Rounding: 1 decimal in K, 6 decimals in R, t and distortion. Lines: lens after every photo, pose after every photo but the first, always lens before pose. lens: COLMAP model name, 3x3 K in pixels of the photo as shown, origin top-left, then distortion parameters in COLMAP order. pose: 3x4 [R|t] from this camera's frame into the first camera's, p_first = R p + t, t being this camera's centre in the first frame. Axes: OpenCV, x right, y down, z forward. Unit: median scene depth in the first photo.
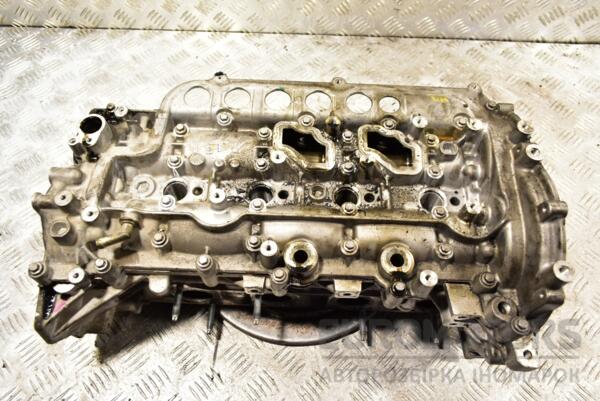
lens RADIAL K [[482.5, 0, 298.9], [0, 482.5, 203.9], [0, 0, 1]] dist [0.024459, -0.007939]
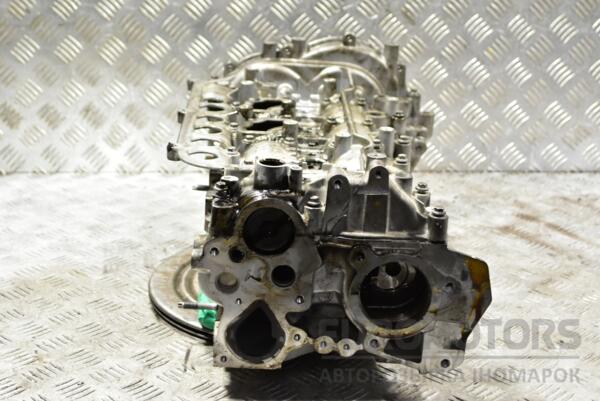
lens RADIAL K [[1106.5, 0, 297.8], [0, 1106.5, 201.4], [0, 0, 1]] dist [0.008526, 0.000000]
pose [[0.998984, -0.011256, 0.043636, -0.062094], [0.035653, 0.789631, -0.612545, 1.248043], [-0.027561, 0.613478, 0.789231, -0.621873]]
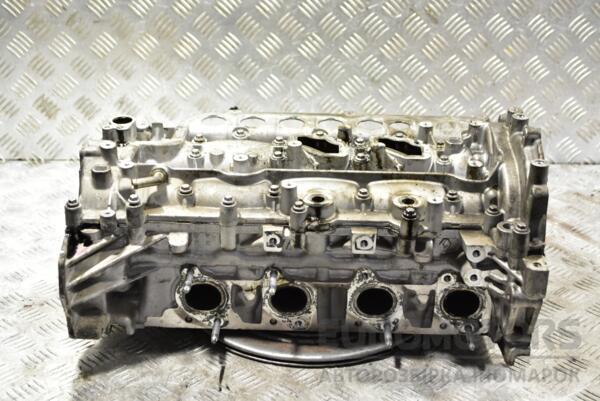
lens RADIAL K [[1062.7, 0, 300.3], [0, 1062.7, 200.4], [0, 0, 1]] dist [0.006573, 0.000000]
pose [[0.999511, -0.005411, 0.030781, -0.085606], [0.021313, 0.838373, -0.544680, 1.088590], [-0.022859, 0.545070, 0.838079, -0.759199]]
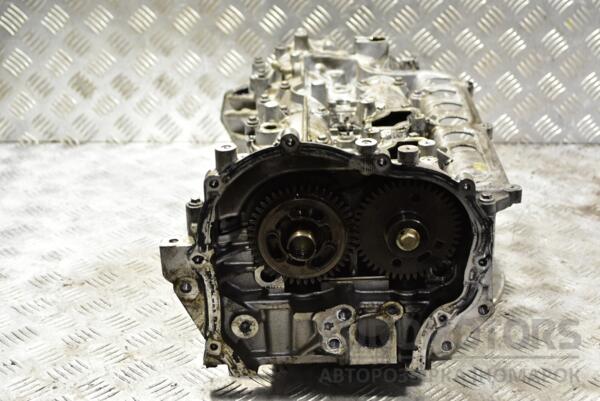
lens RADIAL K [[1062.7, 0, 303.3], [0, 1062.7, 204.5], [0, 0, 1]] dist [0.006573, 0.000000]
pose [[0.999853, -0.006411, 0.015897, -0.154370], [0.014140, 0.832682, -0.553571, 1.078925], [-0.009688, 0.553714, 0.832650, -0.596851]]
